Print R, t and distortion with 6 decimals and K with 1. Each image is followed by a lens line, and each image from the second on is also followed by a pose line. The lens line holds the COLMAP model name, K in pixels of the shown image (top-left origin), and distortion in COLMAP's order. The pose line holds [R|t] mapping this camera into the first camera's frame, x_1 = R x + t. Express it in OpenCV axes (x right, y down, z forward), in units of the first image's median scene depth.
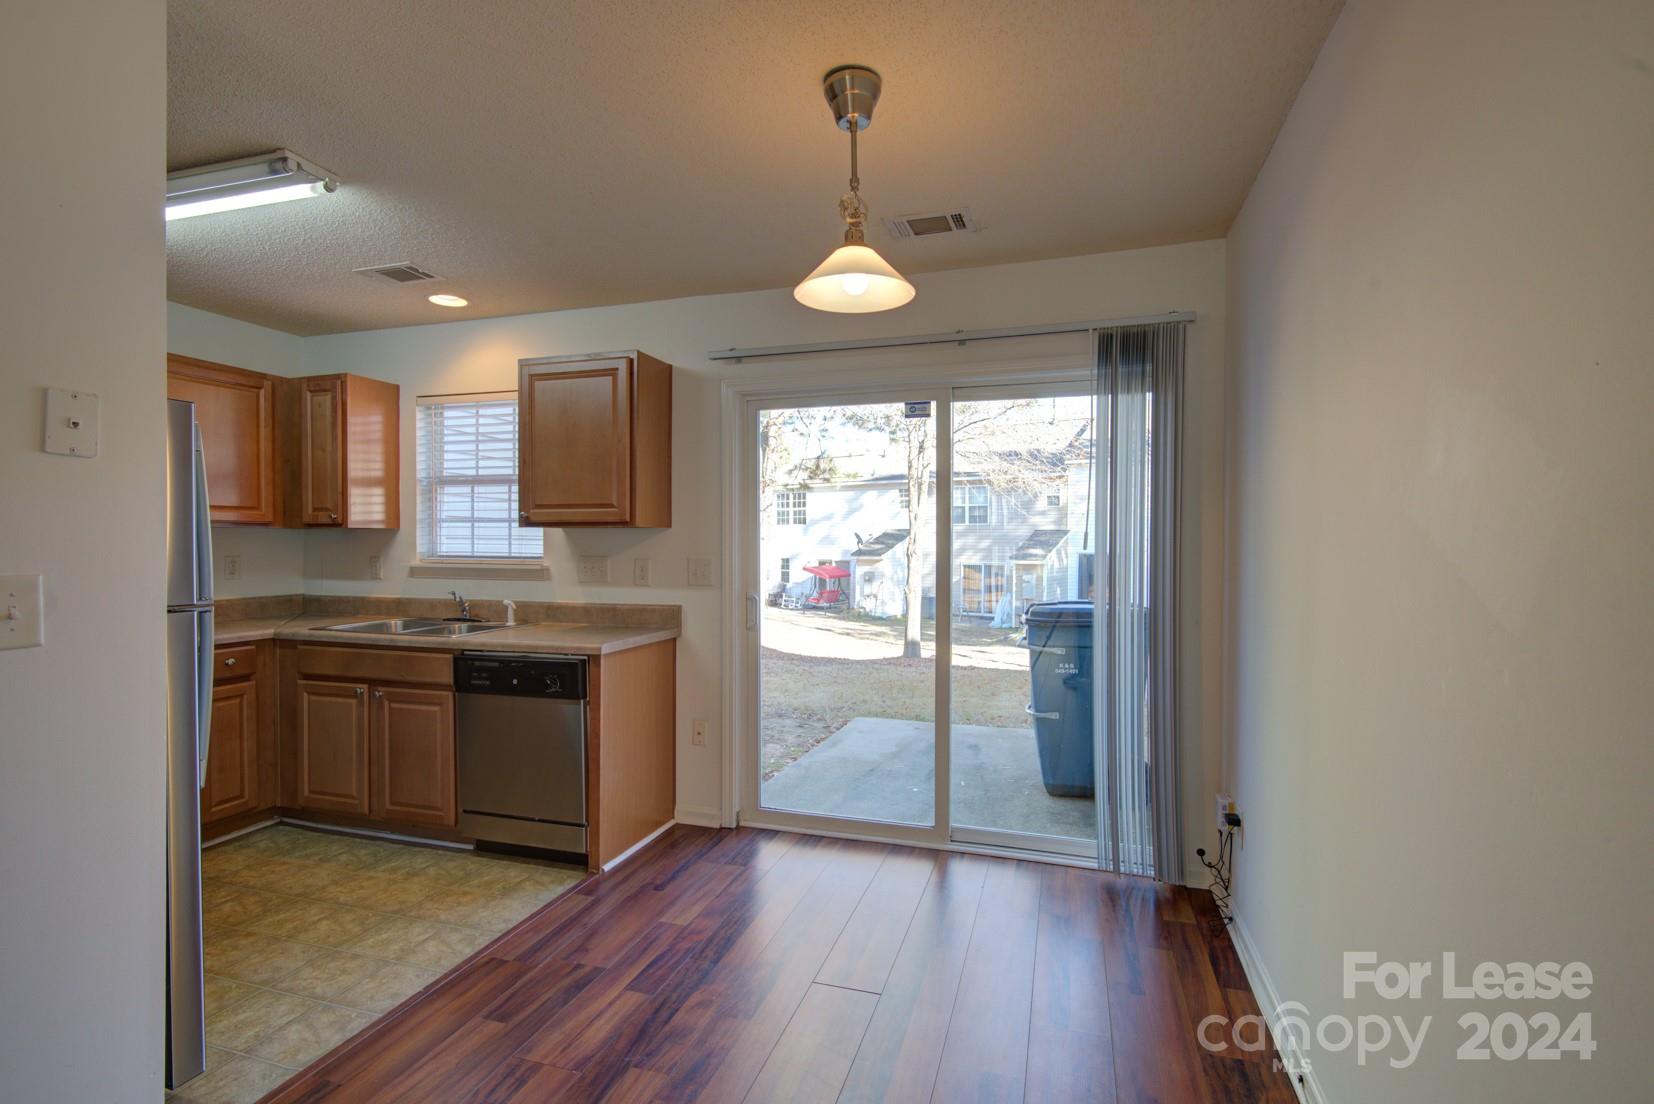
lens RADIAL K [[795.9, 0, 800.5], [0, 795.9, 550.4], [0, 0, 1]] dist [0.000727, -0.000132]
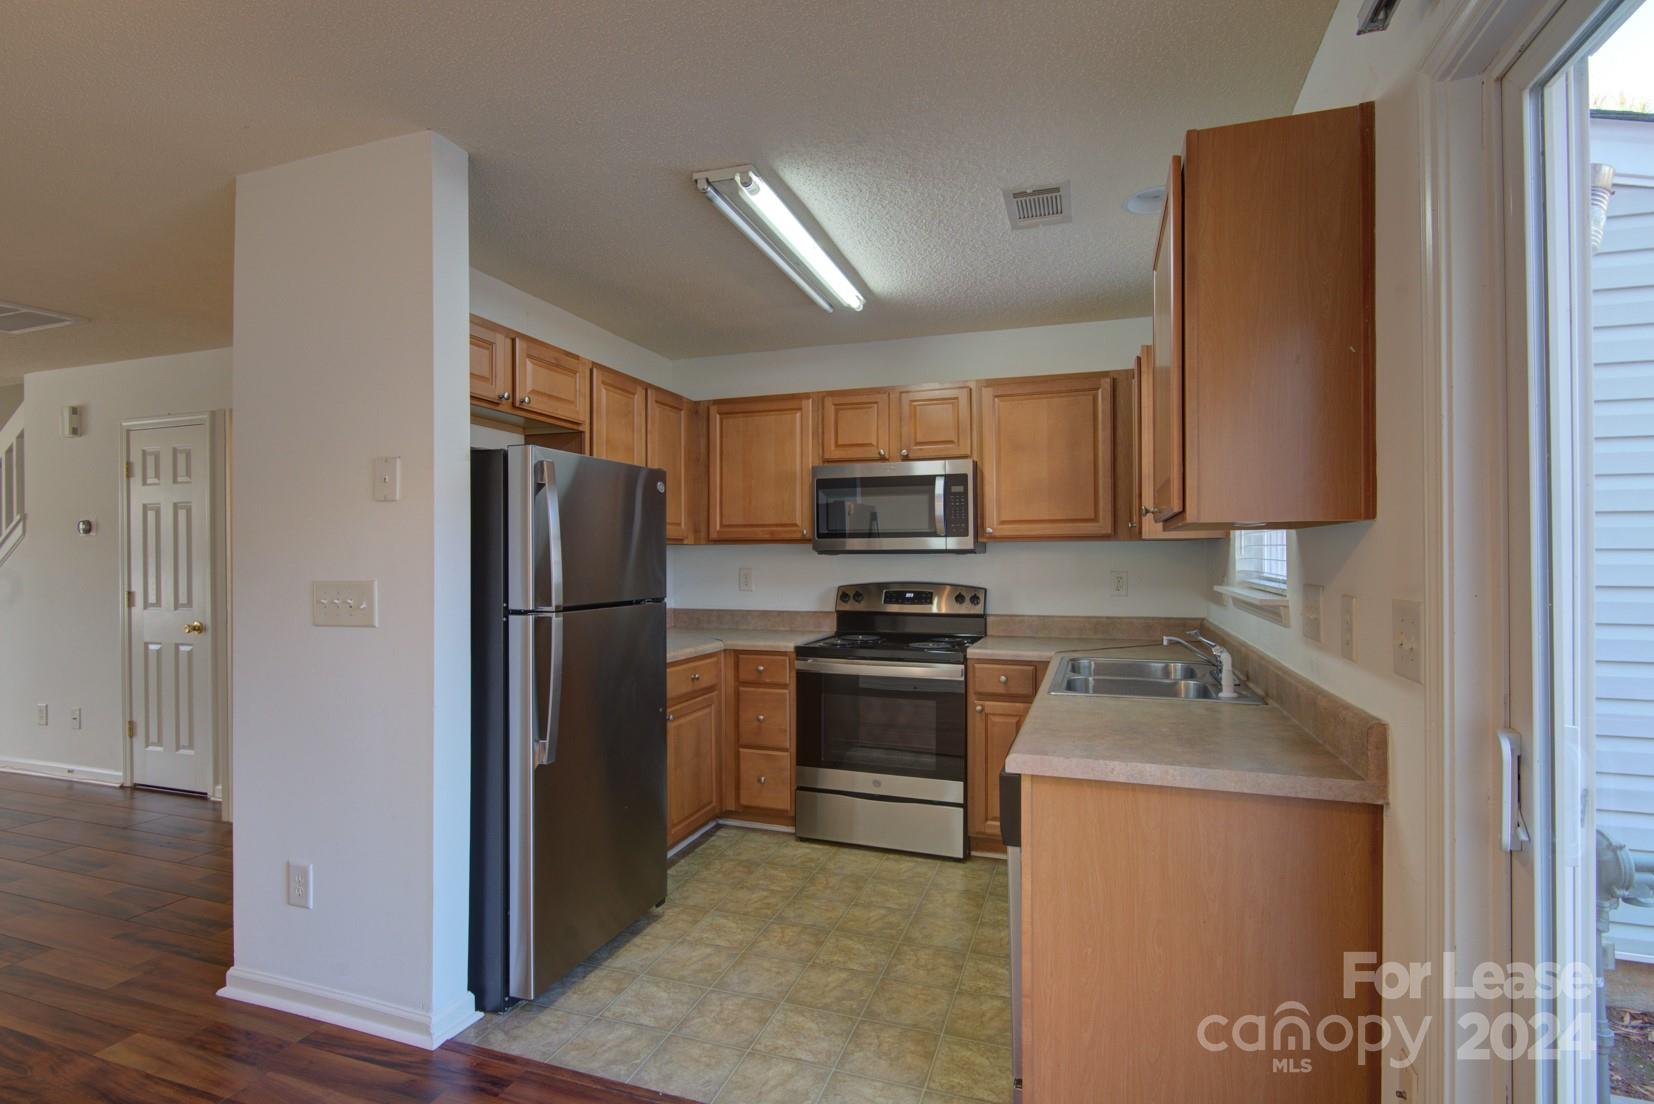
lens RADIAL K [[733.4, 0, 720.0], [0, 733.4, 555.4], [0, 0, 1]] dist [-0.001286, -0.000111]
pose [[0.008131, -0.003942, -0.999959, 0.159161], [-0.007583, 0.999963, -0.004004, -0.005321], [0.999938, 0.007615, 0.008101, 0.563090]]
